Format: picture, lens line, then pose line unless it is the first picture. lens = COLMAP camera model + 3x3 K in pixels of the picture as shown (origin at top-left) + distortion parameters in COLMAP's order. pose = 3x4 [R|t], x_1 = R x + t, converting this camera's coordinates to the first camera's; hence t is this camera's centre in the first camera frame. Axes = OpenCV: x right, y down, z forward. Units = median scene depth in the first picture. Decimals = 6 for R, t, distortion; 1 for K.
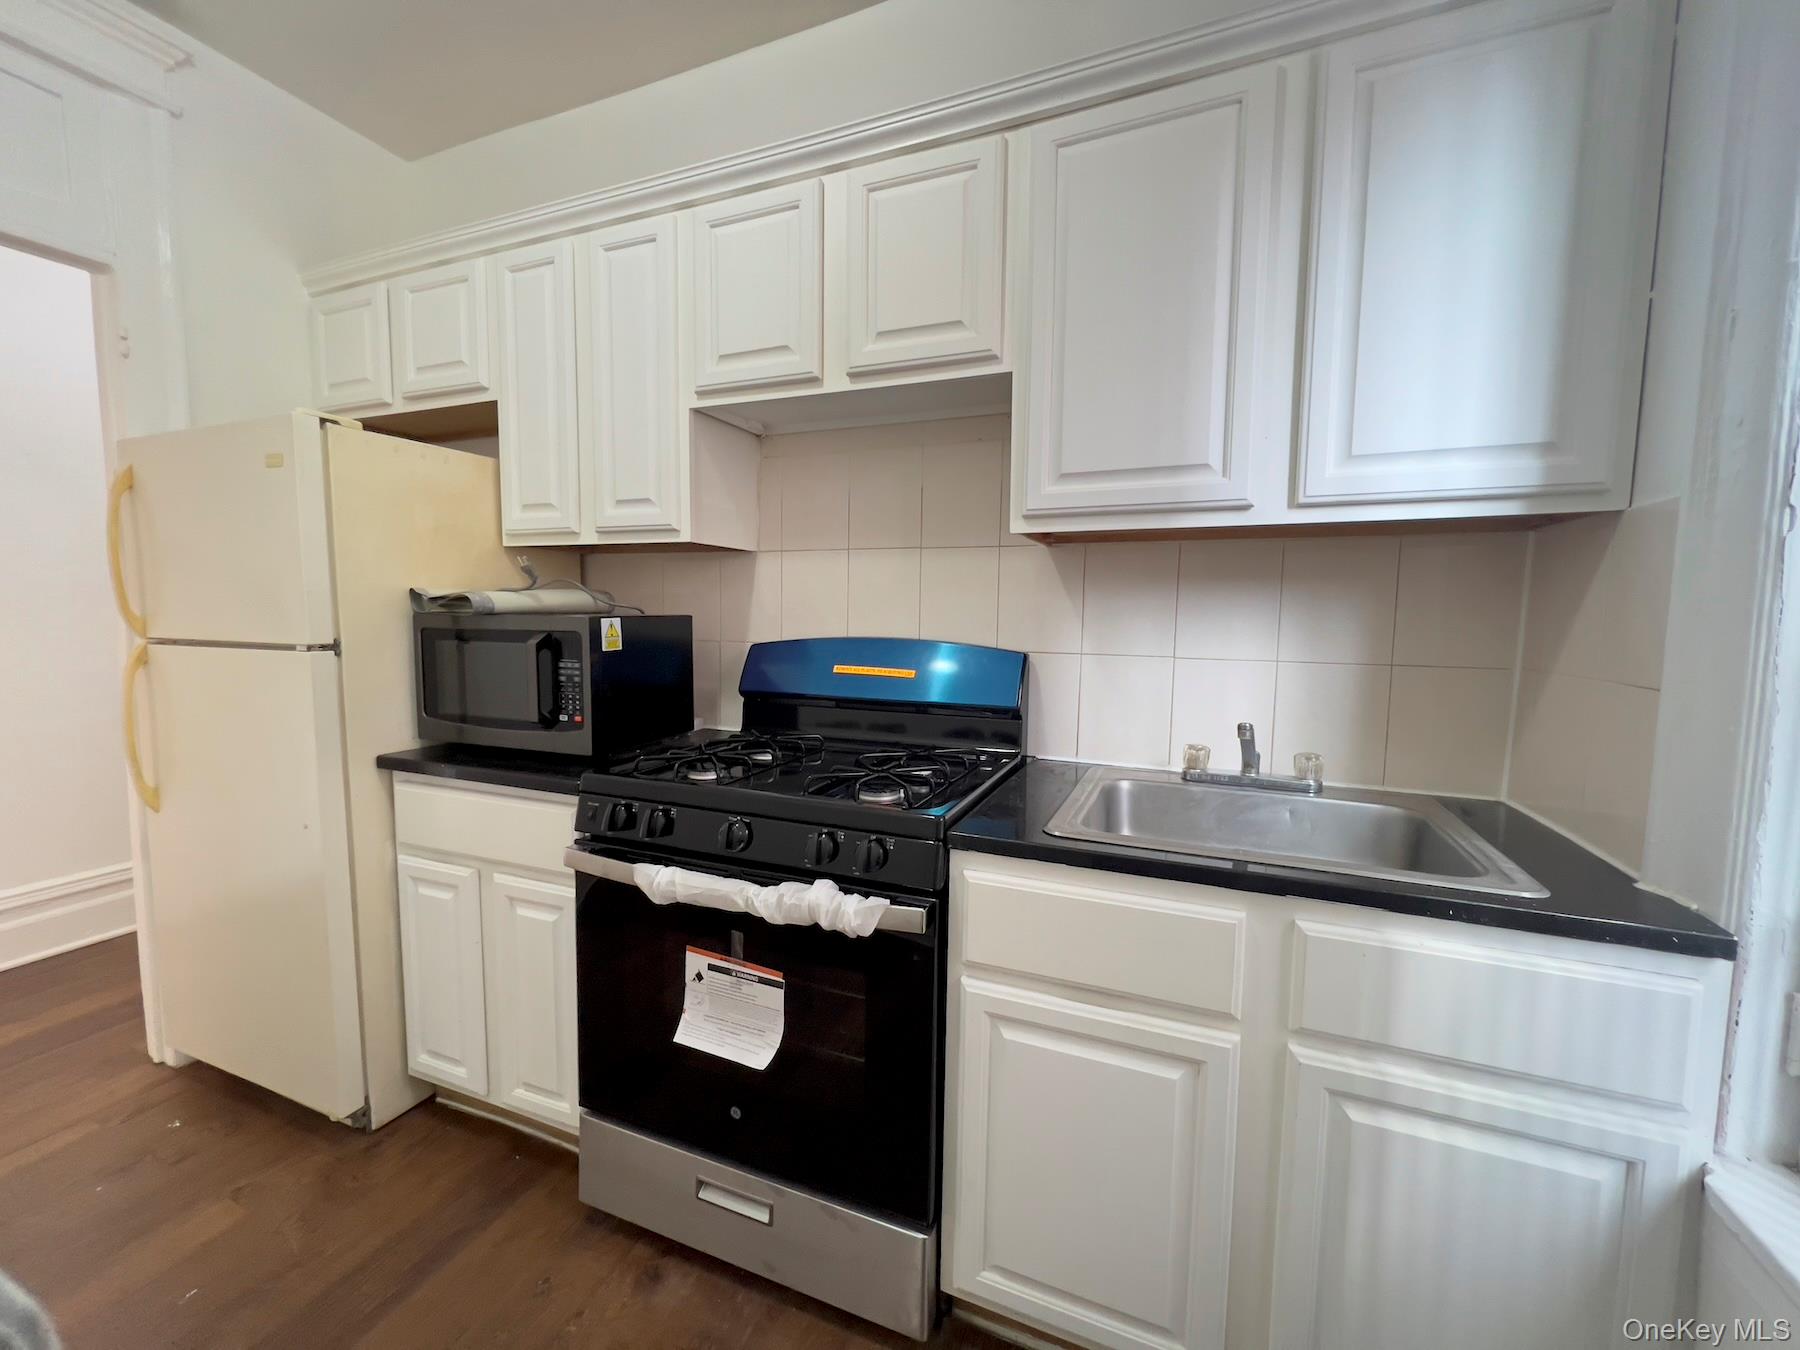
lens RADIAL K [[710.5, 0, 900.0], [0, 710.5, 675.0], [0, 0, 1]] dist [0.002993, 0.000401]
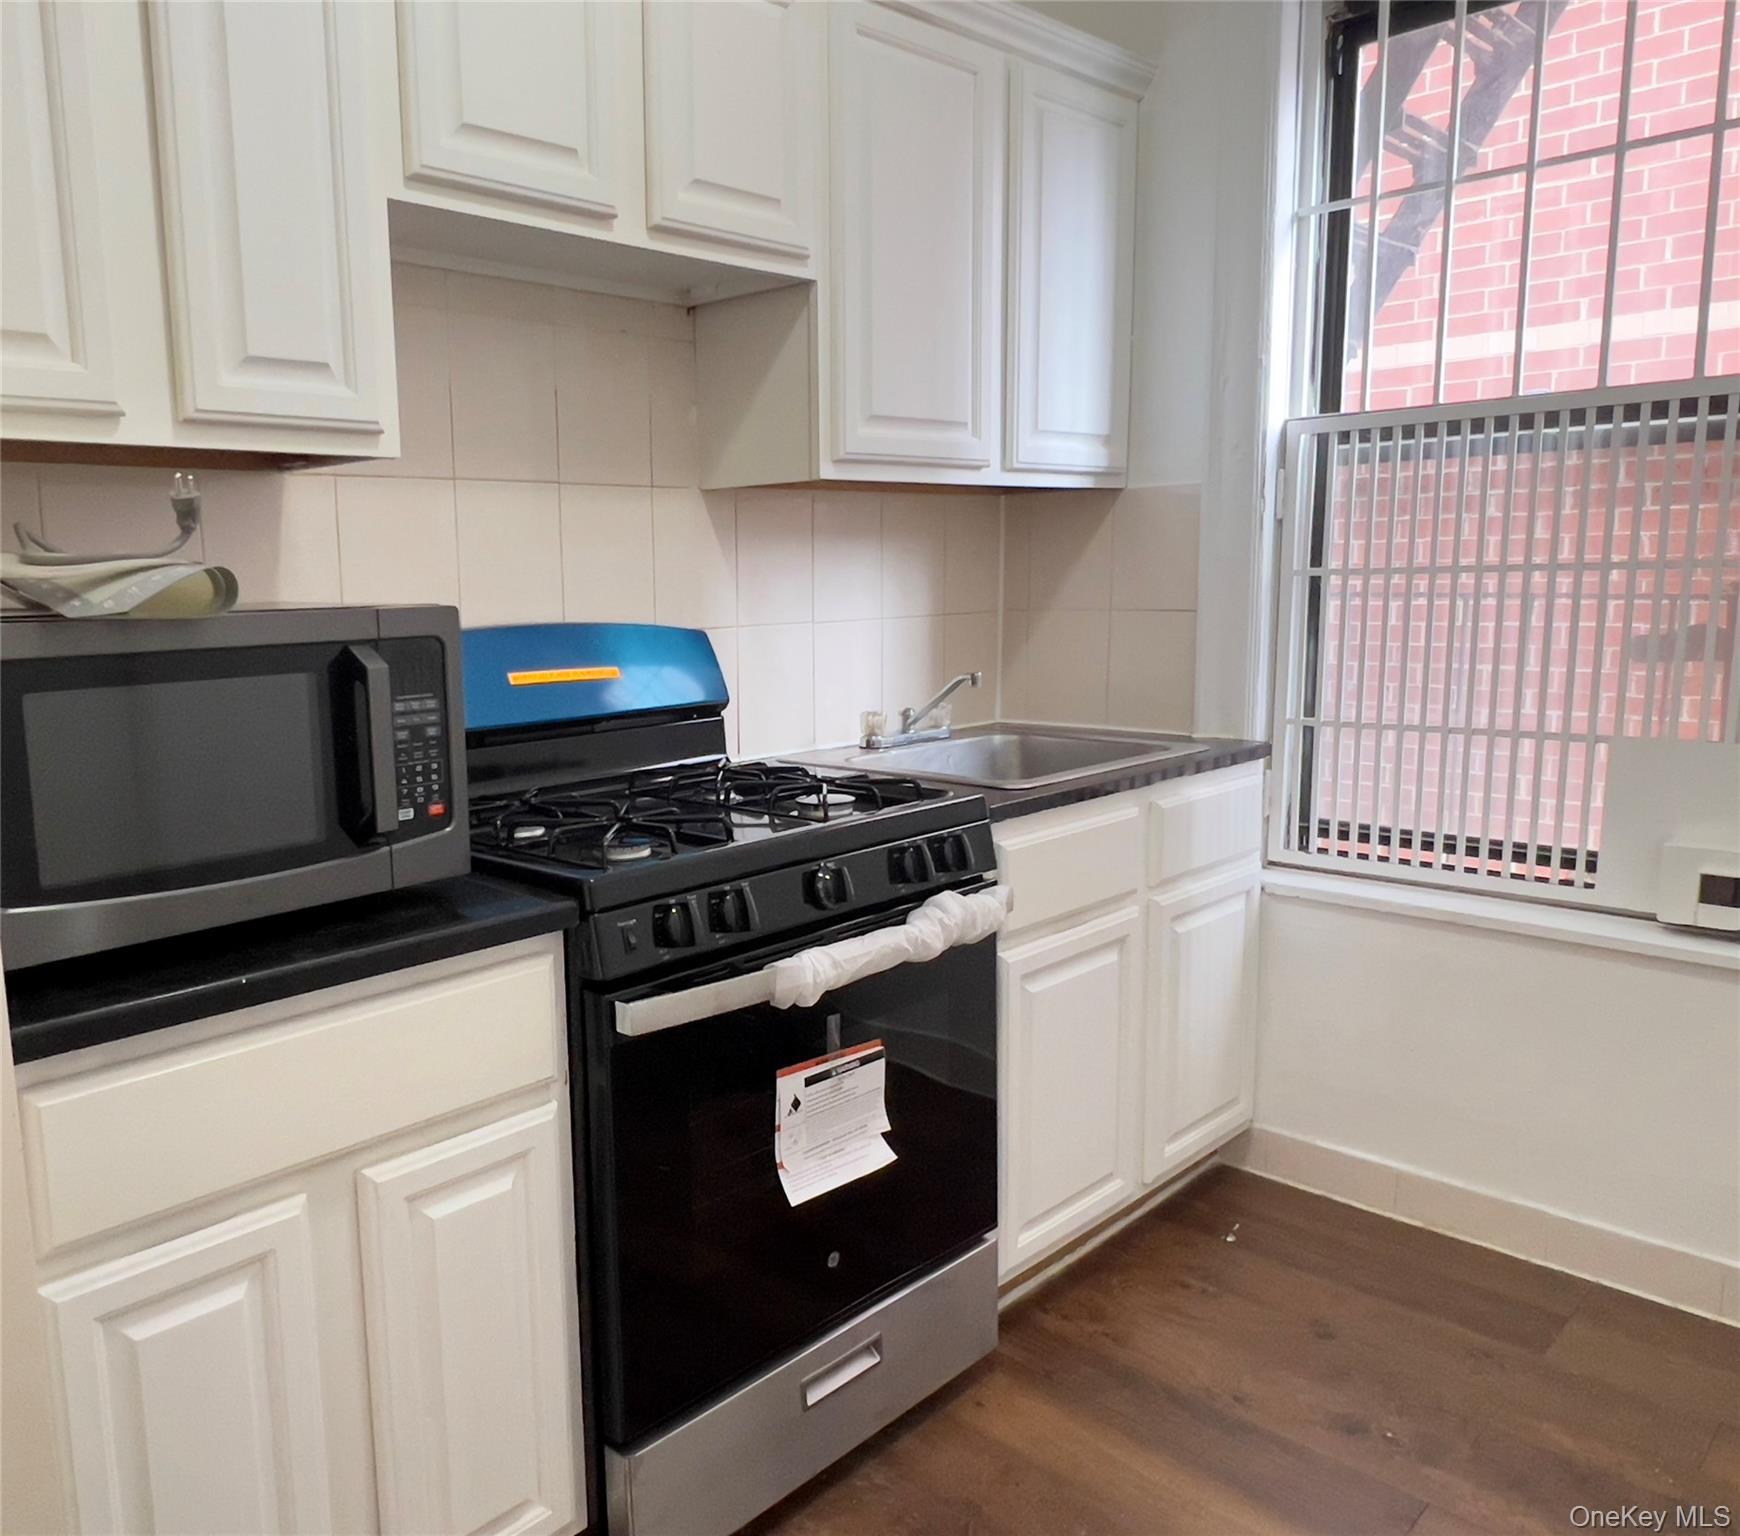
lens RADIAL K [[1352.4, 0, 656.9], [0, 1352.4, 774.2], [0, 0, 1]] dist [0.016499, -0.001036]
pose [[0.433822, -0.156814, 0.887247, -1.451558], [0.105927, 0.986785, 0.122614, -0.075874], [-0.894750, 0.040790, 0.444700, 0.502872]]
